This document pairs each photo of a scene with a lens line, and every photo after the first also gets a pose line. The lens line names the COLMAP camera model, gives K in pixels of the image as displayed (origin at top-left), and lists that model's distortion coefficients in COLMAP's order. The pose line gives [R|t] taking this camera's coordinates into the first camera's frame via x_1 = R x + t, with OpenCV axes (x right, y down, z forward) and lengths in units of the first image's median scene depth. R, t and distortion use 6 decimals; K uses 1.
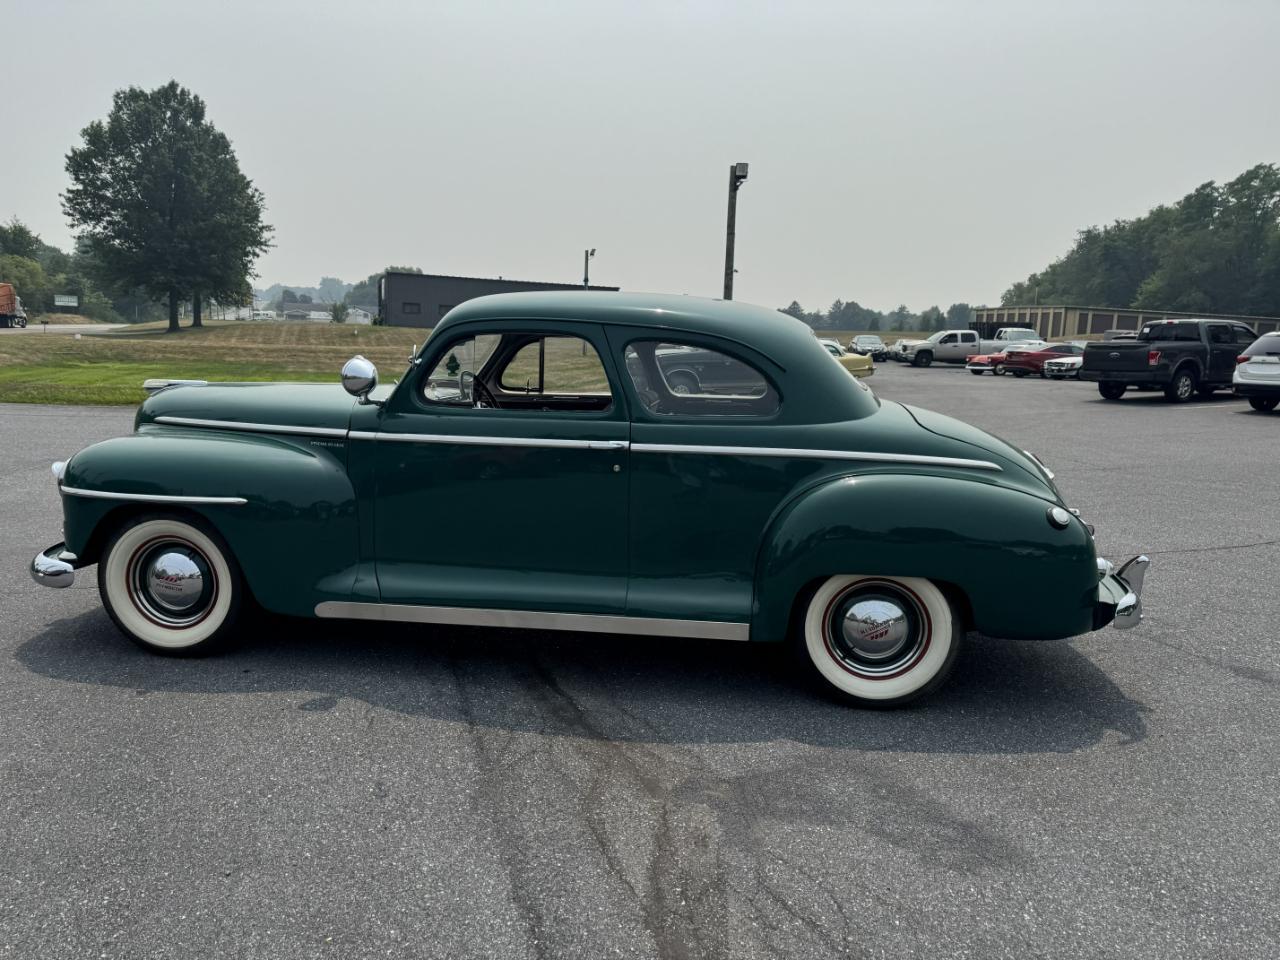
lens RADIAL K [[907.2, 0, 641.0], [0, 907.2, 483.8], [0, 0, 1]] dist [0.024686, -0.026170]
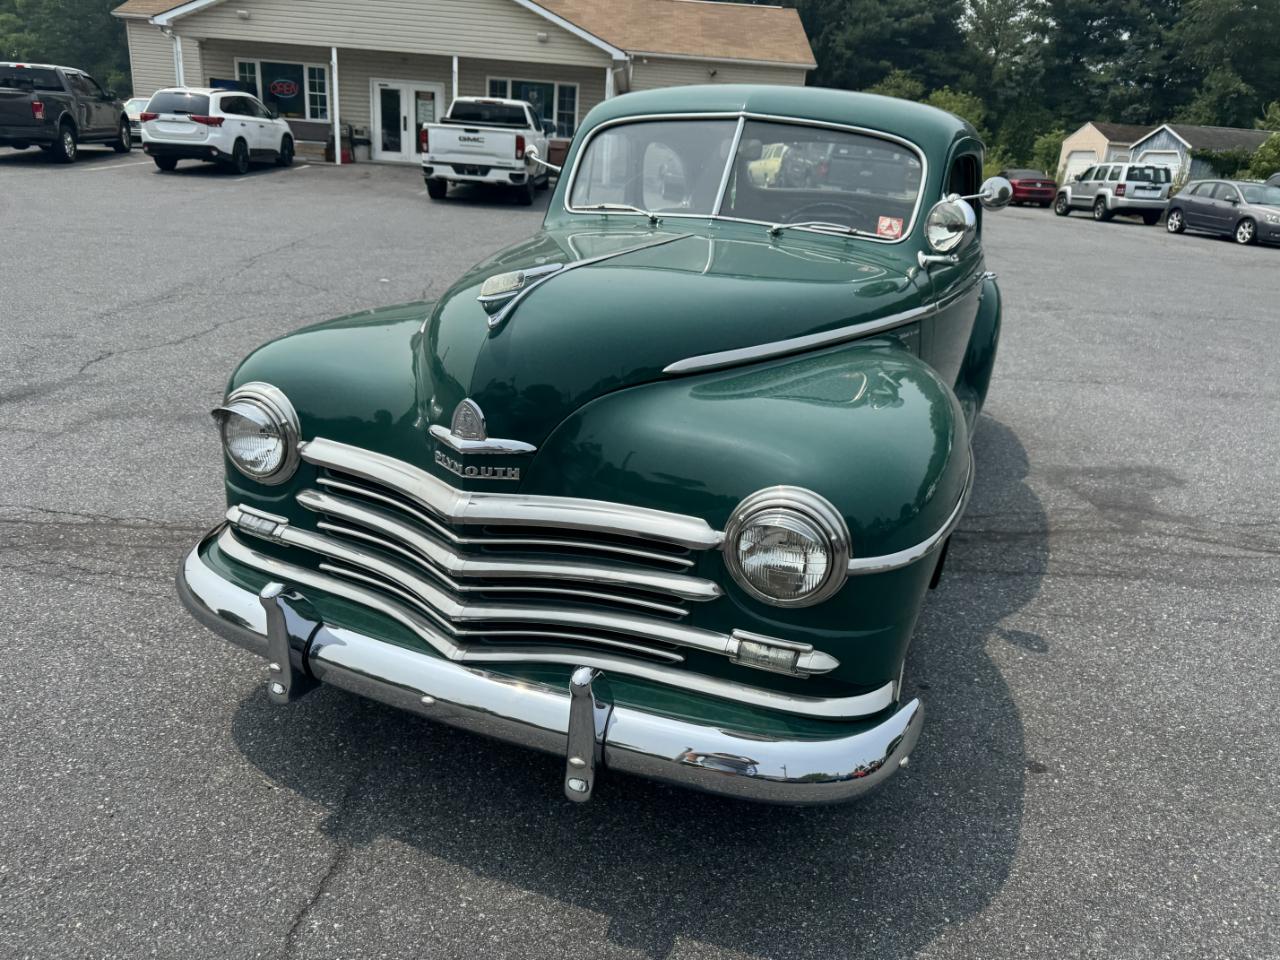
lens RADIAL K [[913.0, 0, 638.0], [0, 913.0, 475.6], [0, 0, 1]] dist [0.004762, -0.005700]
pose [[0.267566, -0.331492, 0.904722, -0.165329], [0.090655, 0.943452, 0.318872, -0.028129], [-0.959265, -0.003301, 0.282487, 0.159072]]
